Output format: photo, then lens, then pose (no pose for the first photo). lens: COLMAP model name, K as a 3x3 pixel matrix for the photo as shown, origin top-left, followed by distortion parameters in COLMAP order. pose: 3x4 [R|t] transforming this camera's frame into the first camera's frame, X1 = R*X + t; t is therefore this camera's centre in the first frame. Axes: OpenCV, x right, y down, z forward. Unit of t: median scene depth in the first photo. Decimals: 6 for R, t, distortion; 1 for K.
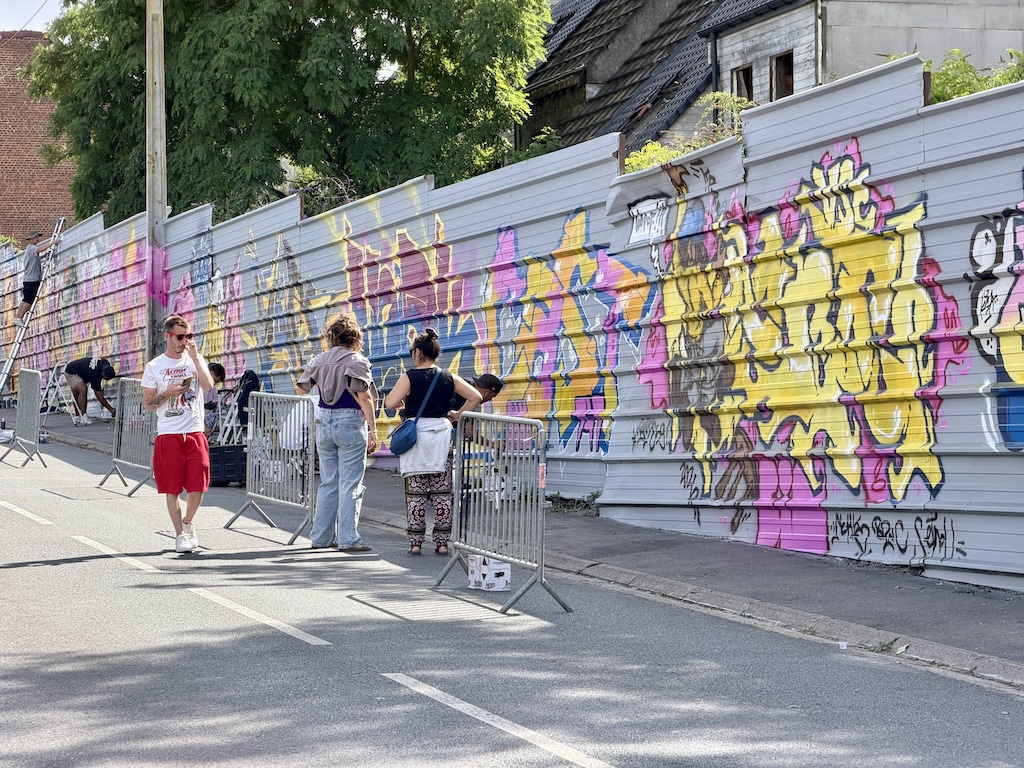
lens RADIAL K [[3073.3, 0, 513.7], [0, 3073.3, 383.9], [0, 0, 1]] dist [0.154370, 0.000000]
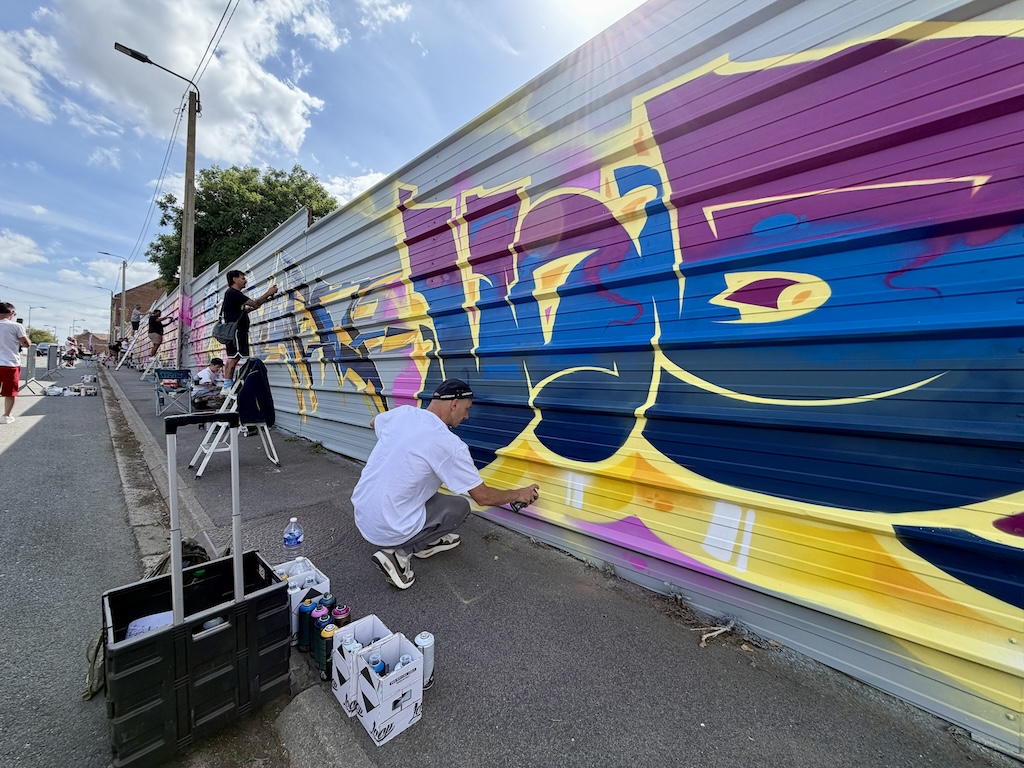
lens RADIAL K [[410.4, 0, 510.2], [0, 410.4, 385.5], [0, 0, 1]] dist [-0.003106, -0.000749]
pose [[0.870035, 0.035557, 0.491705, -0.065203], [-0.051501, 0.998494, 0.018923, -0.002197], [-0.490292, -0.041787, 0.870556, 0.706479]]
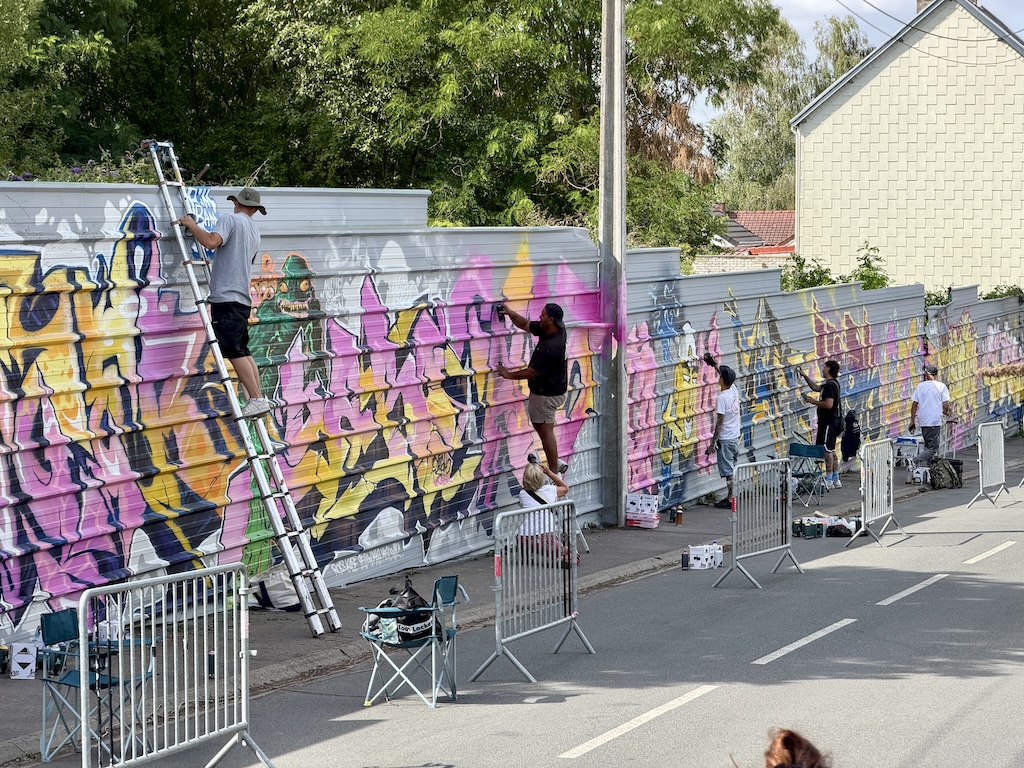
lens RADIAL K [[3073.3, 0, 512.0], [0, 3073.3, 384.5], [0, 0, 1]] dist [0.154370, 0.000000]
pose [[-0.838757, -0.023461, 0.544001, -0.535509], [-0.005946, 0.999406, 0.033933, -0.048176], [-0.544474, 0.025226, -0.838398, 1.747654]]
